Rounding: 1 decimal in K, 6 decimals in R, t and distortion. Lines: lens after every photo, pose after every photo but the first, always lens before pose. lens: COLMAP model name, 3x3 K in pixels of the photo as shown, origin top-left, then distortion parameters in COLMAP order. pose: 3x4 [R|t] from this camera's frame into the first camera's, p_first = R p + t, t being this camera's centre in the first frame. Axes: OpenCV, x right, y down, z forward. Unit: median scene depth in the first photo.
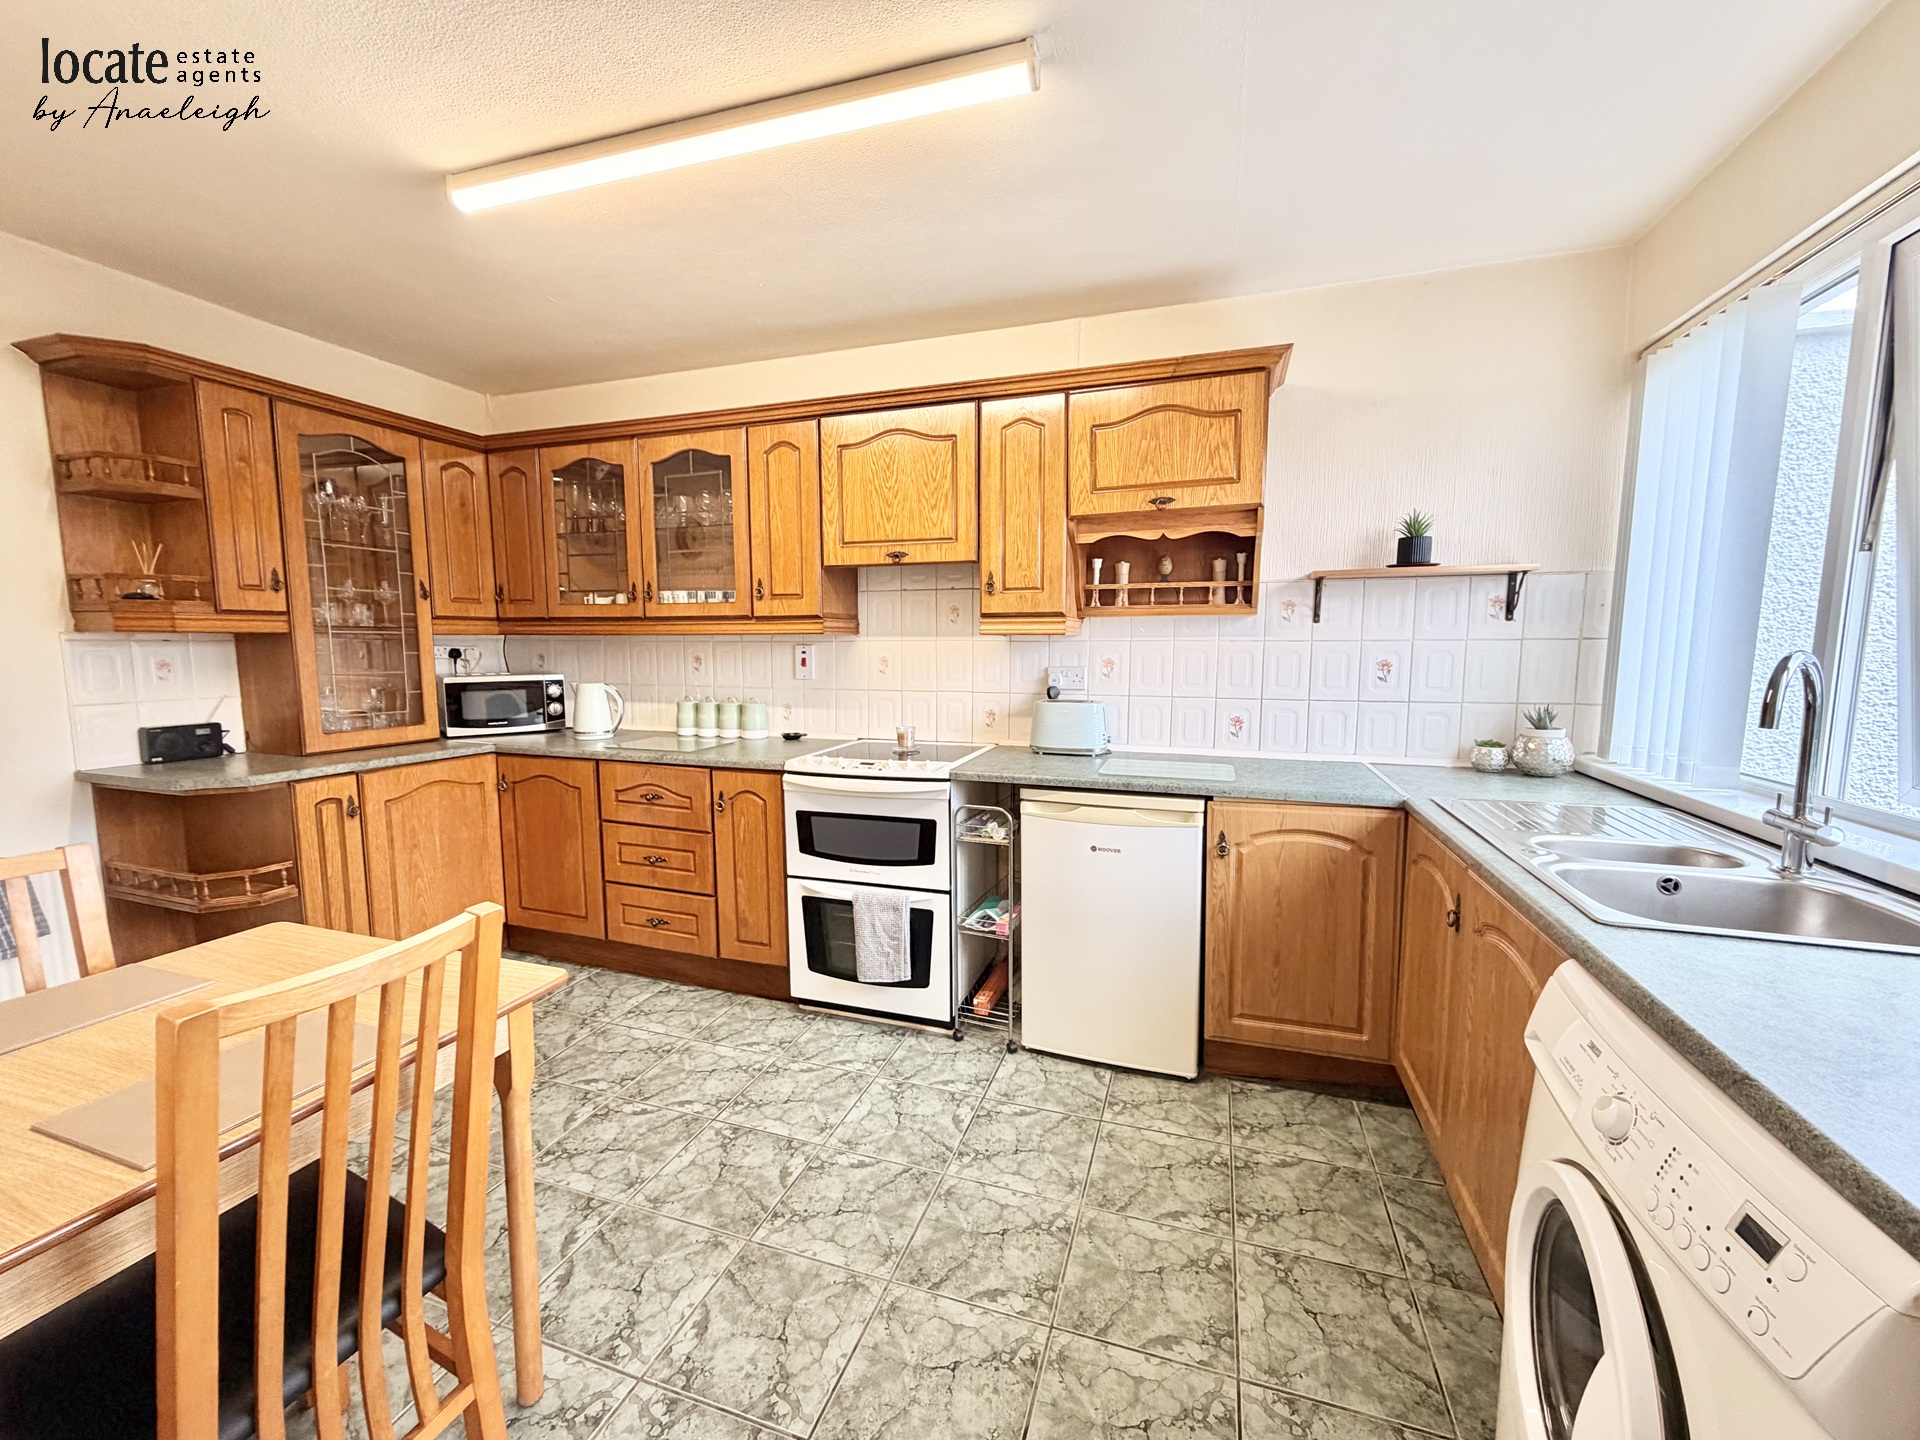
lens RADIAL K [[765.9, 0, 952.3], [0, 765.9, 721.2], [0, 0, 1]] dist [-0.001039, -0.000024]
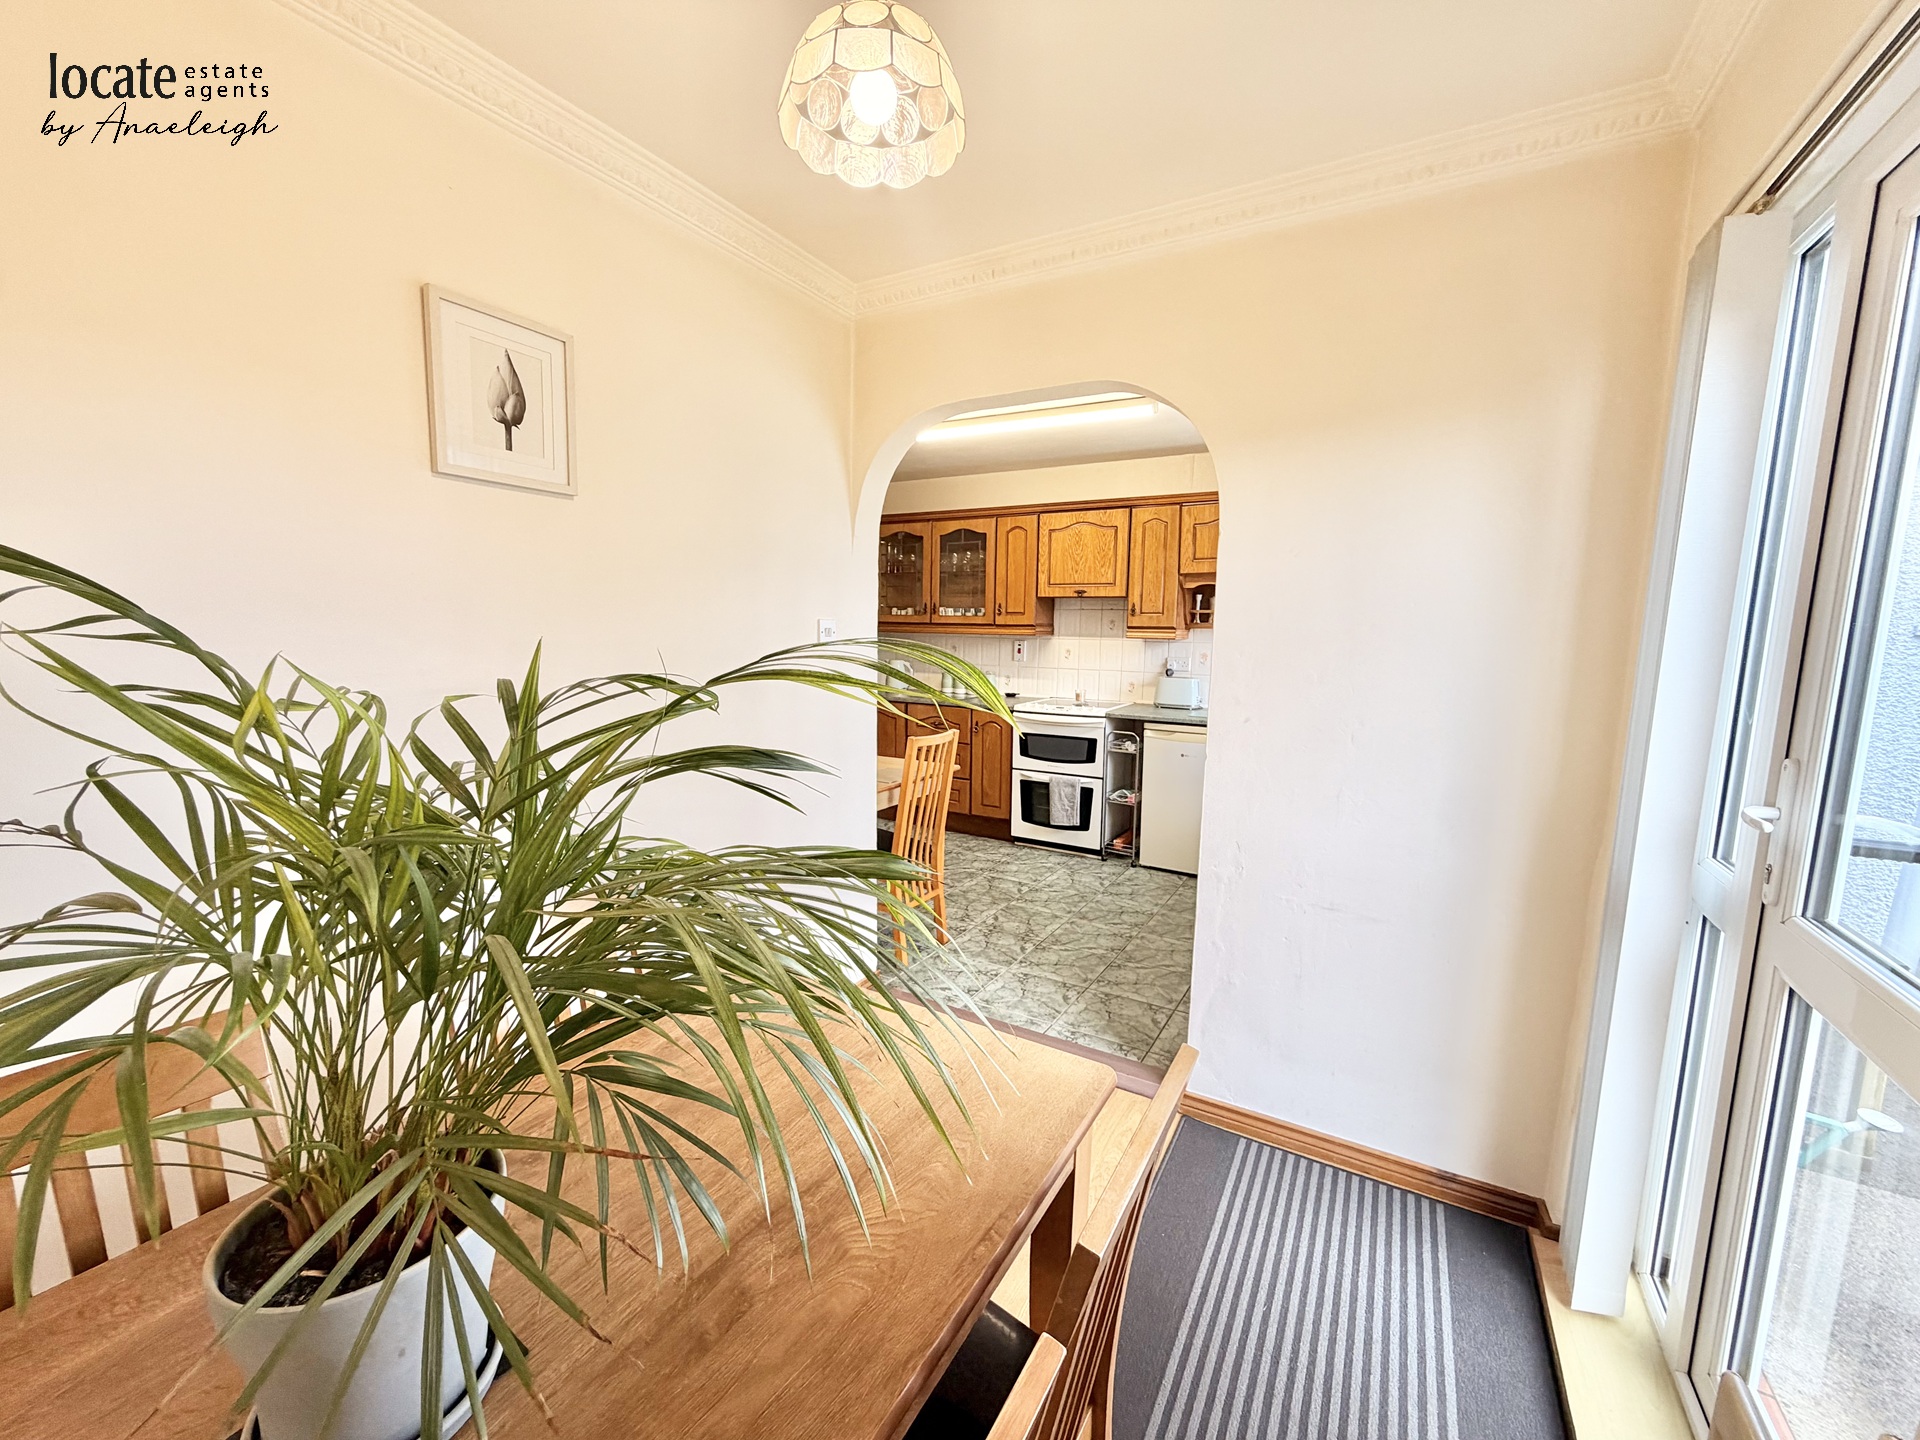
lens RADIAL K [[765.9, 0, 954.8], [0, 765.9, 722.5], [0, 0, 1]] dist [-0.001039, -0.000024]
pose [[0.979853, 0.041542, -0.195352, 0.001717], [-0.037499, 0.999000, 0.024350, 0.052802], [0.196168, -0.016534, 0.980431, -0.810451]]
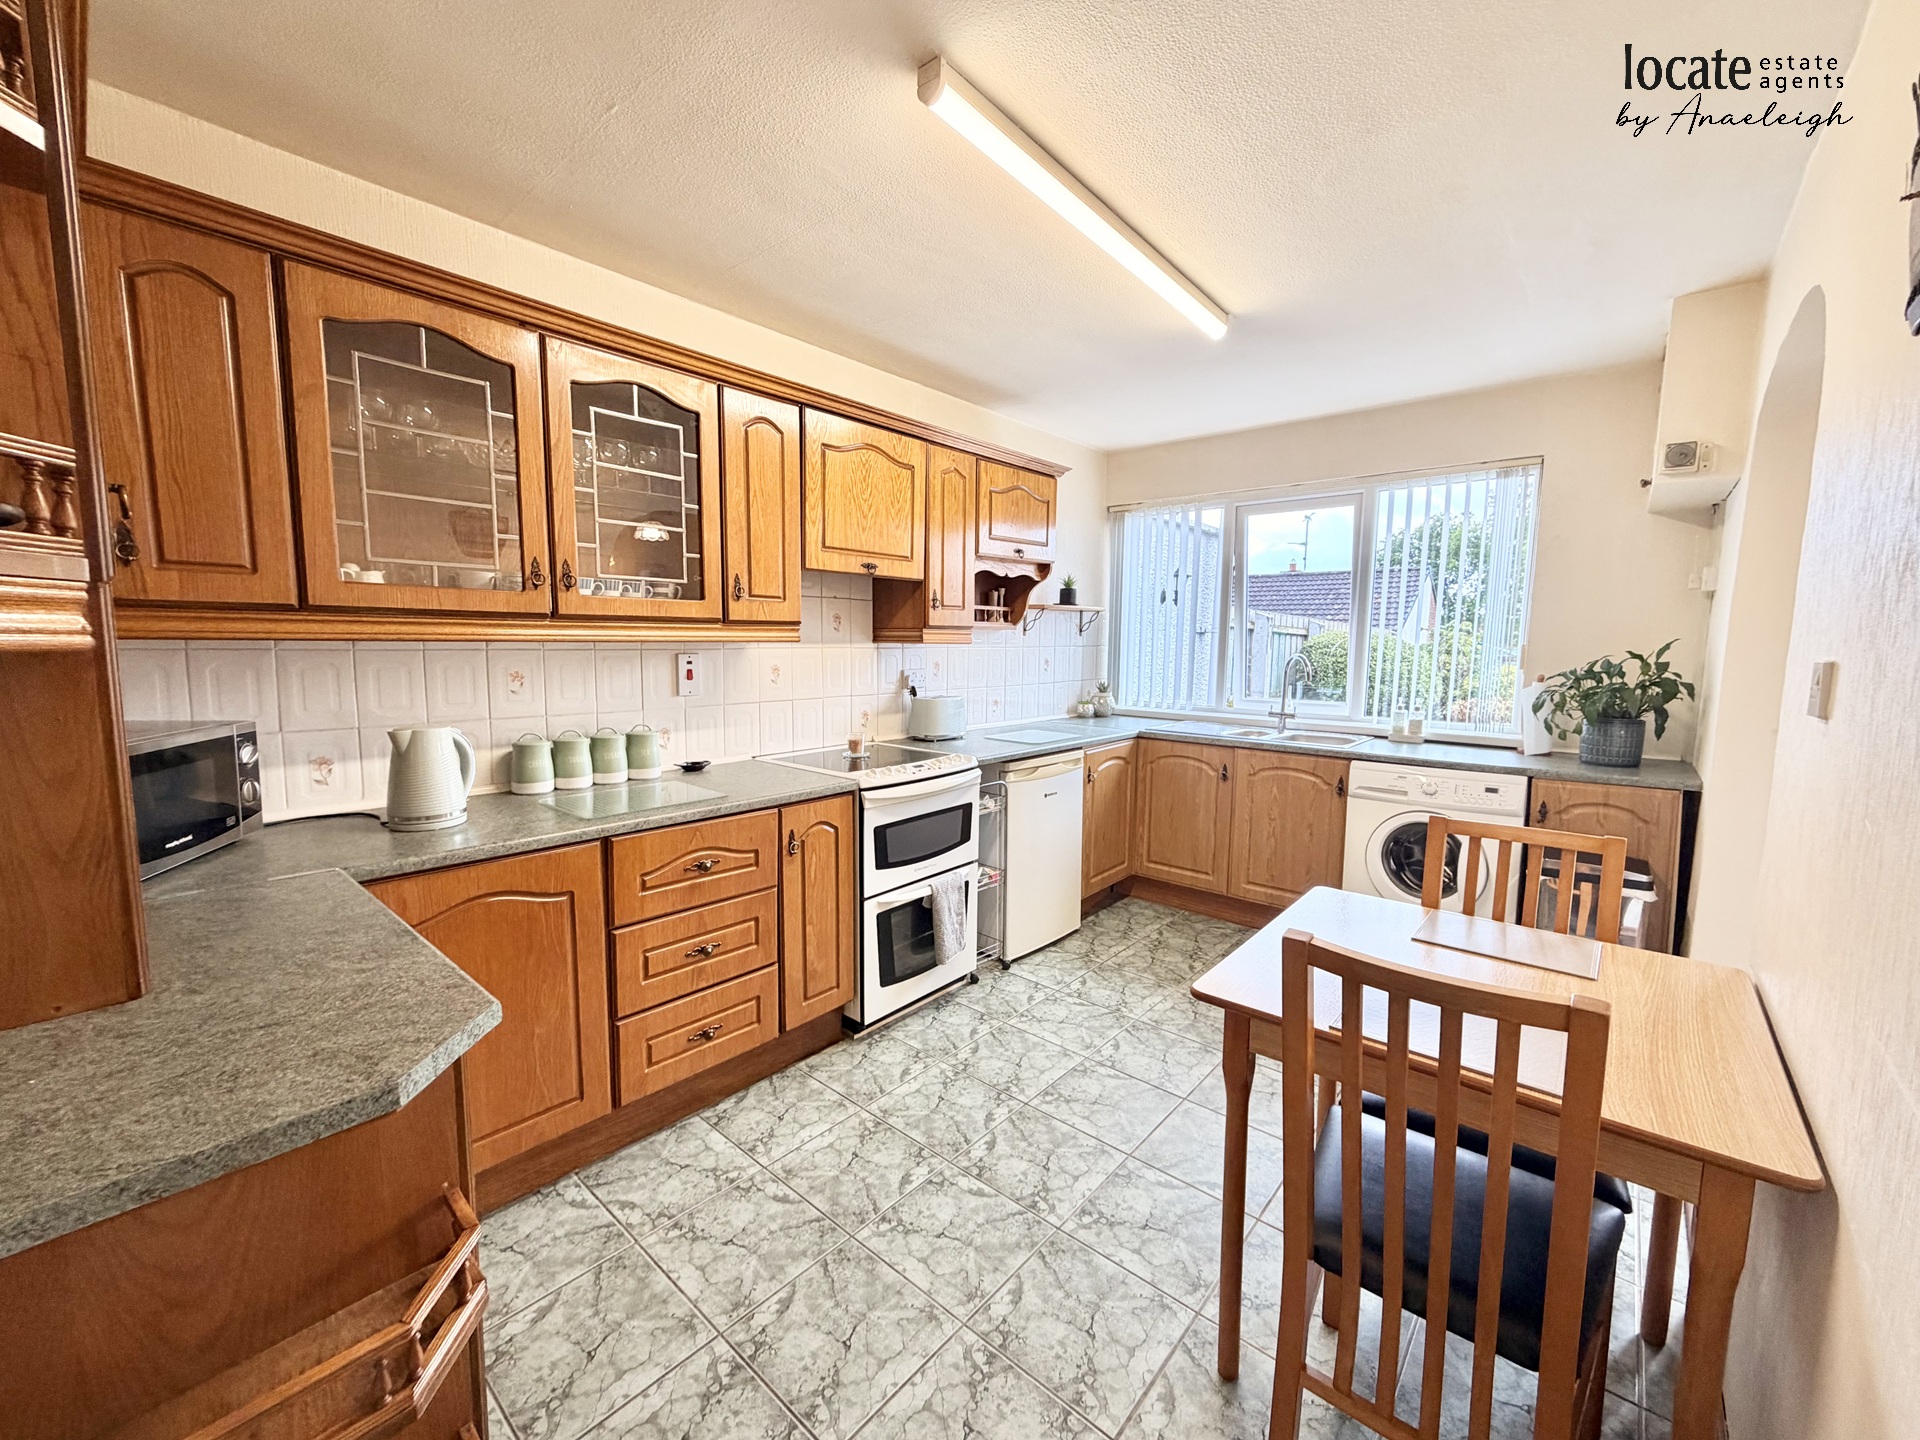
lens RADIAL K [[765.9, 0, 951.0], [0, 765.9, 719.8], [0, 0, 1]] dist [-0.001039, -0.000024]
pose [[0.383349, -0.093800, 0.918828, -1.014219], [0.087277, 0.994057, 0.065067, -0.069954], [-0.919471, 0.055250, 0.389257, 0.517411]]
